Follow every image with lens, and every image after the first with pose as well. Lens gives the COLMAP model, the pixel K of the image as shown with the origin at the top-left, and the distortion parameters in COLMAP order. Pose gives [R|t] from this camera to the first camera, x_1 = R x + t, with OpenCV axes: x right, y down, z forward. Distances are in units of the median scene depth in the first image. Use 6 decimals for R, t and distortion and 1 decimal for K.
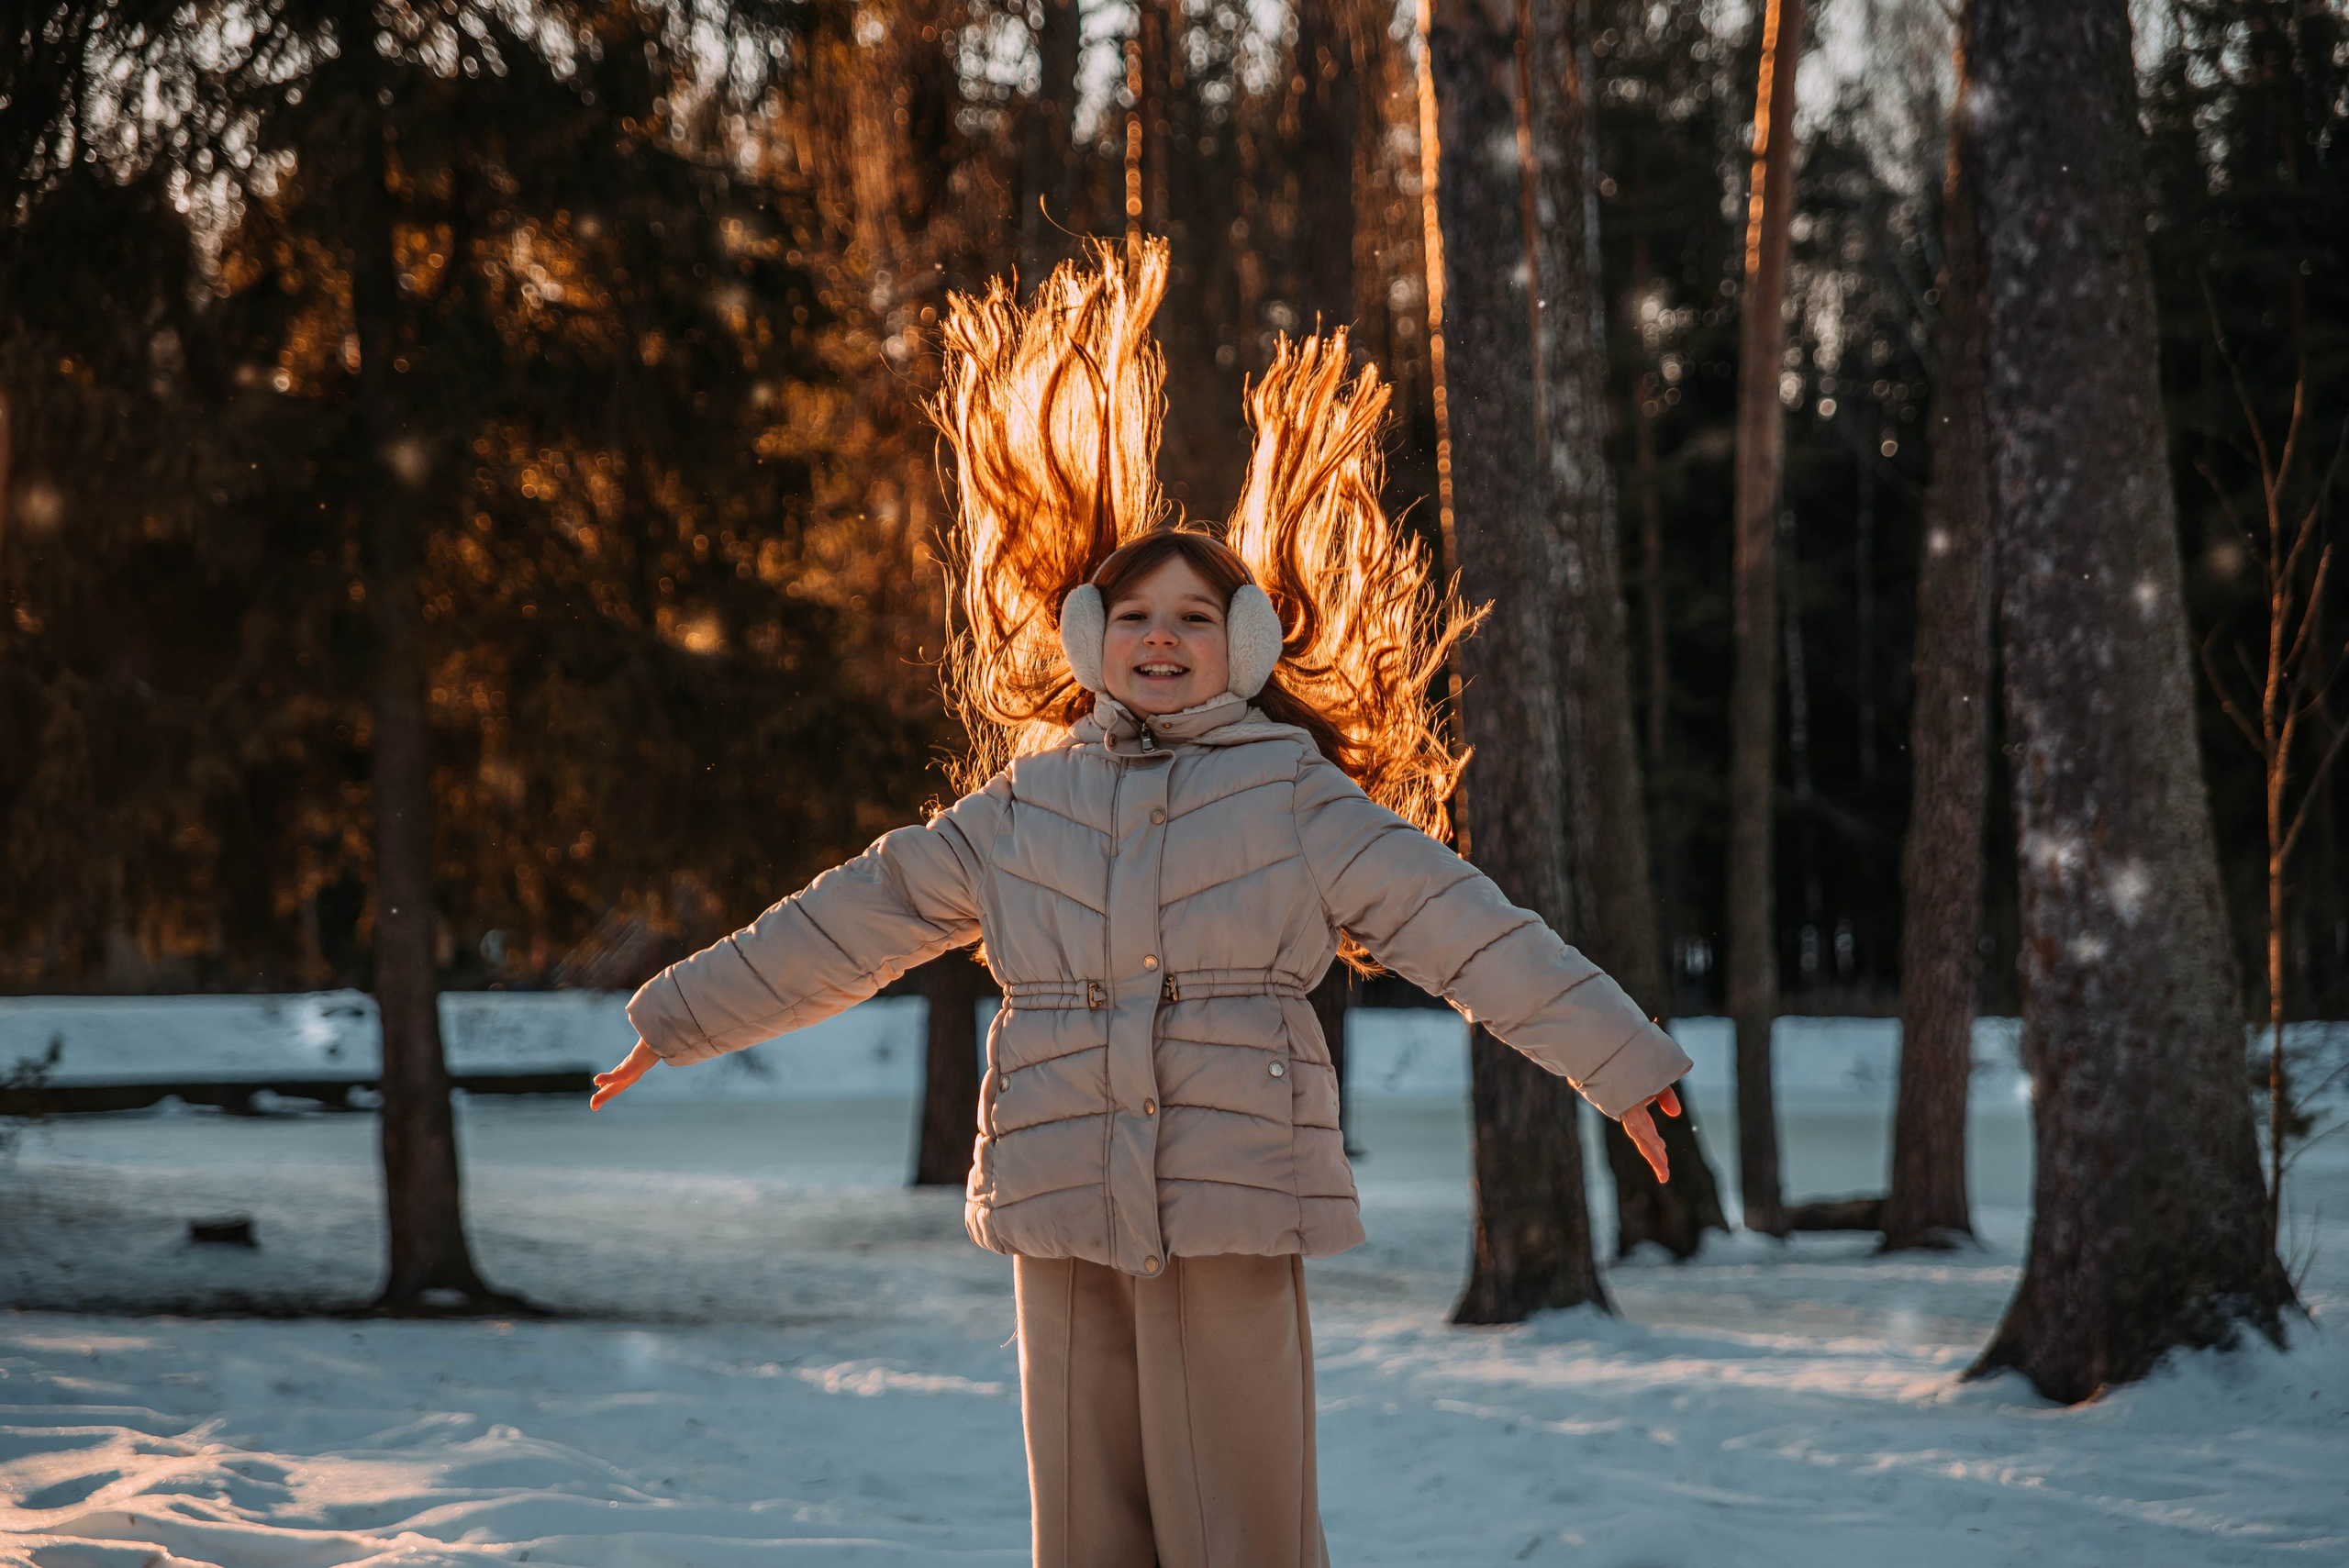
lens RADIAL K [[4506.3, 0, 1224.7], [0, 4506.3, 738.0], [0, 0, 1]] dist [-0.006591, 0.000000]
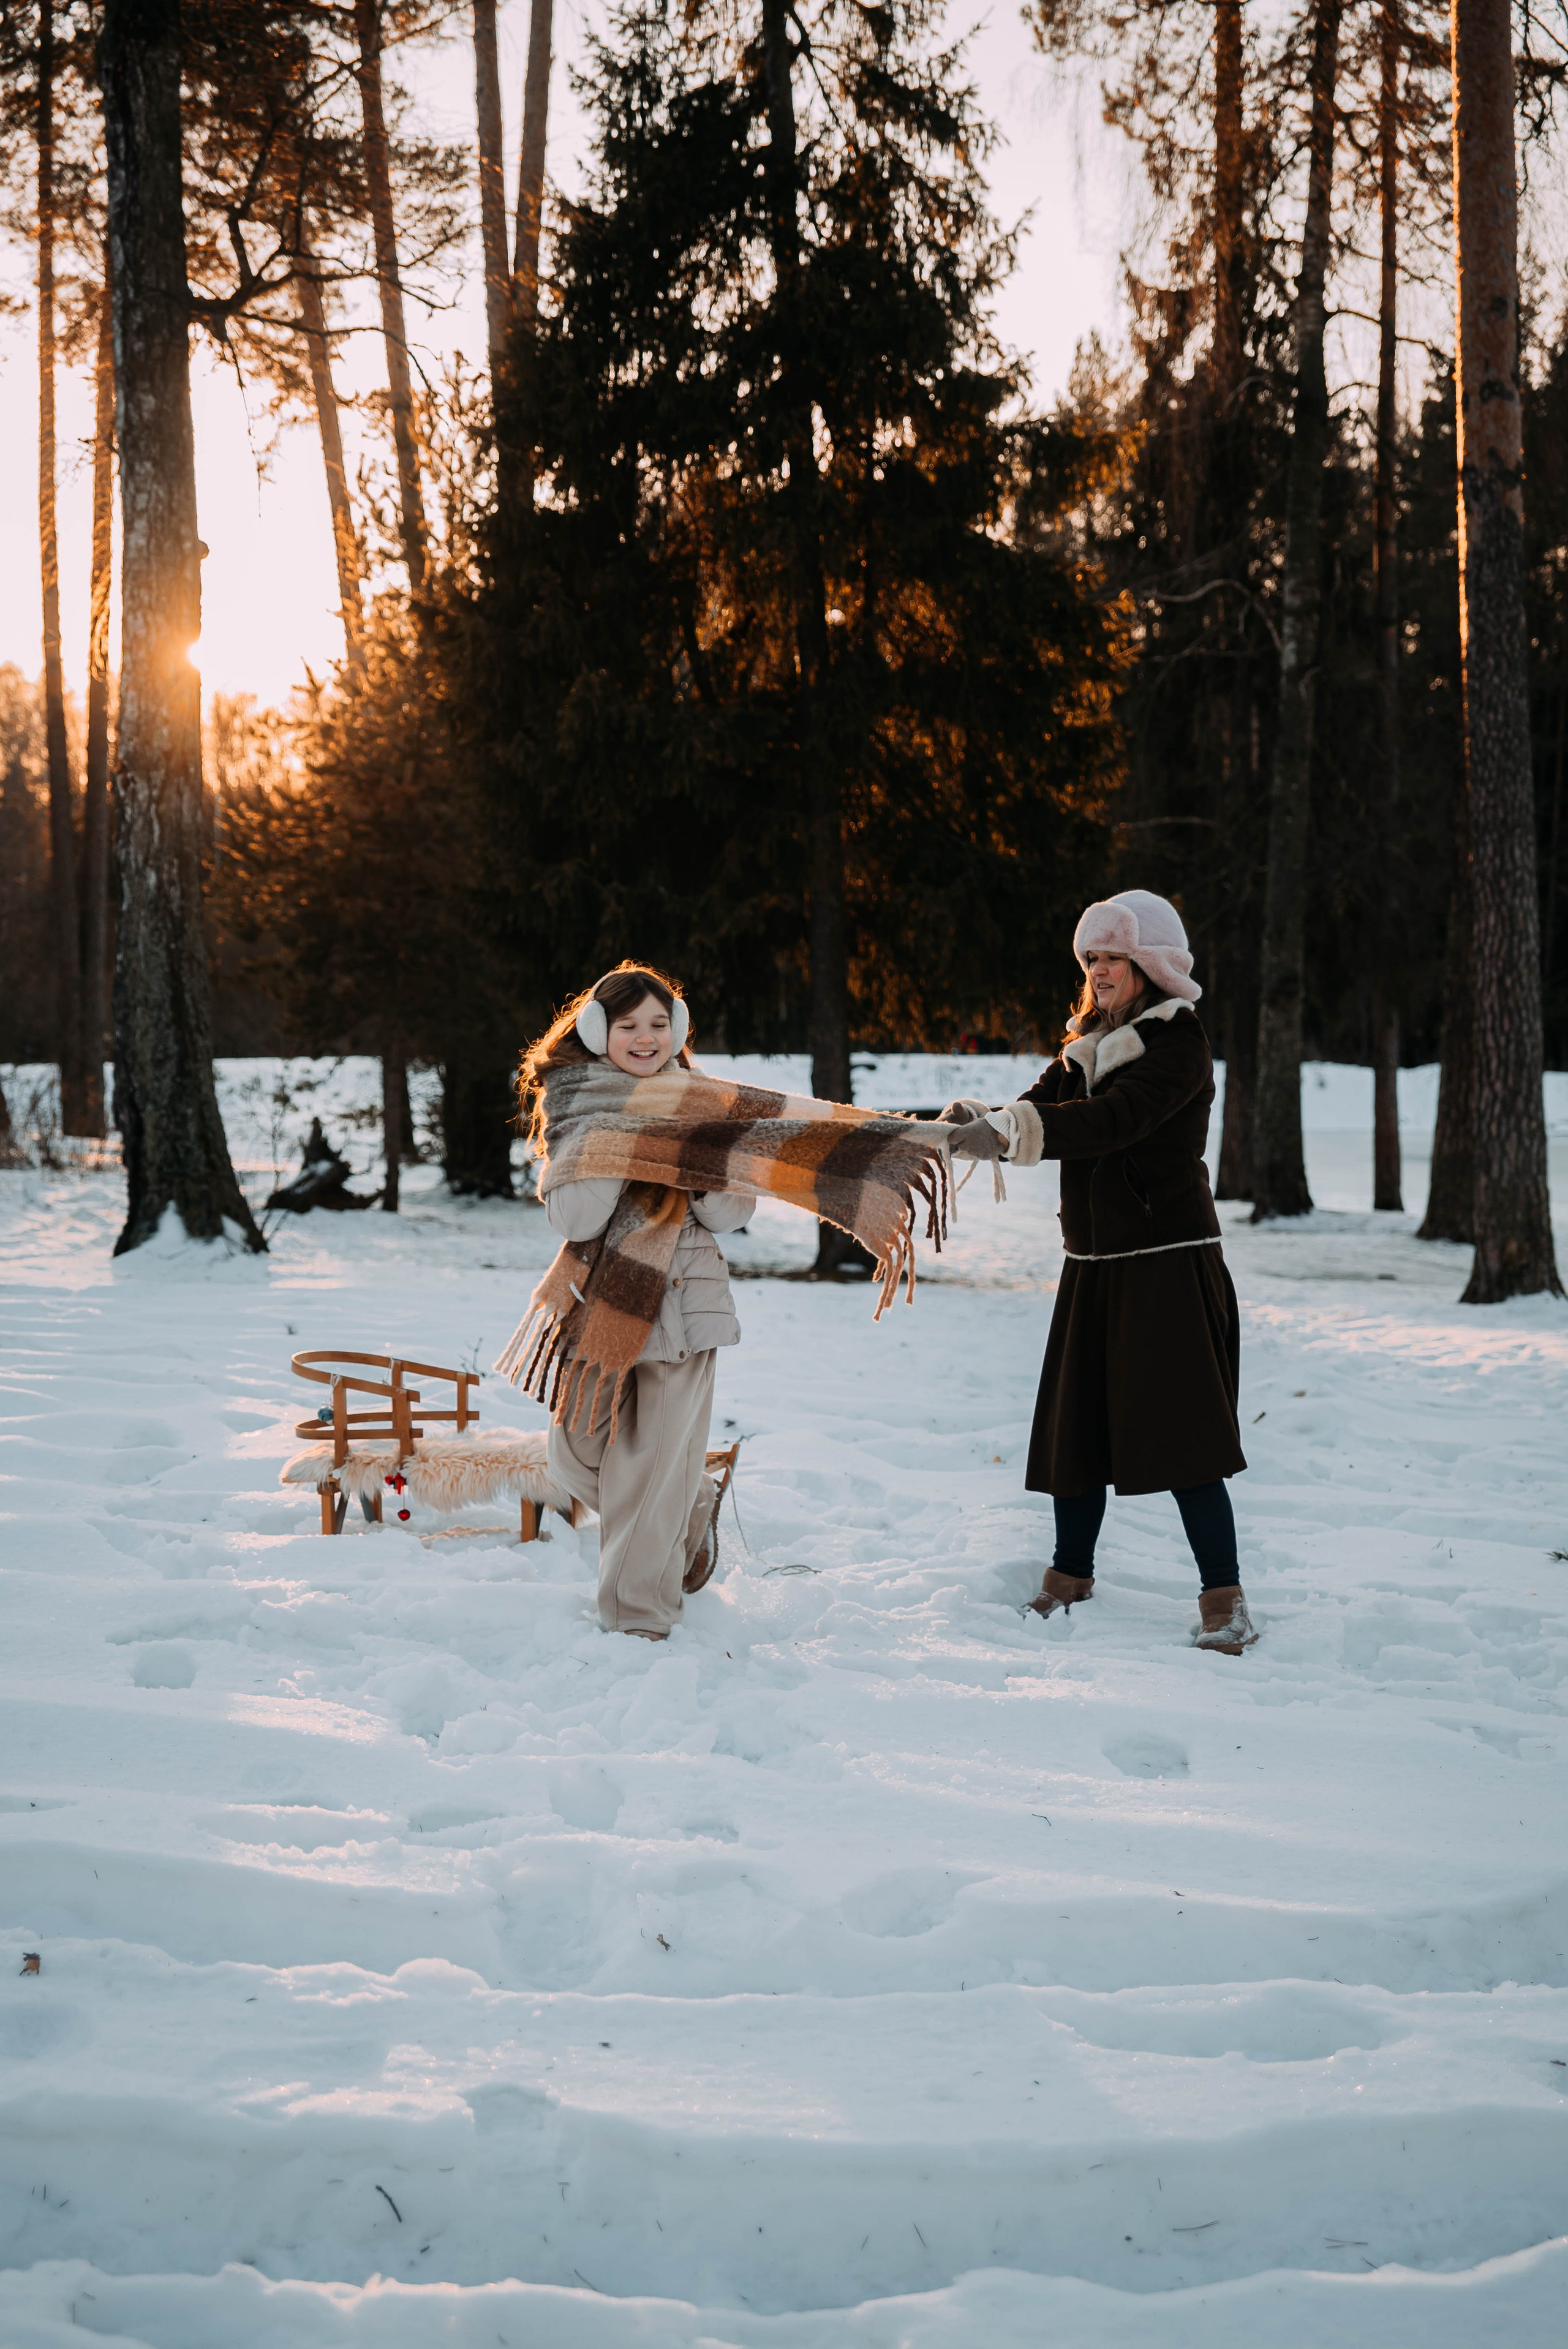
lens RADIAL K [[3381.1, 0, 774.6], [0, 3381.1, 1173.5], [0, 0, 1]] dist [-0.010256, 0.000000]
pose [[0.975399, 0.020436, -0.219499, 0.061734], [-0.000045, 0.995712, 0.092504, -0.019760], [0.220448, -0.090218, 0.971217, -0.162853]]
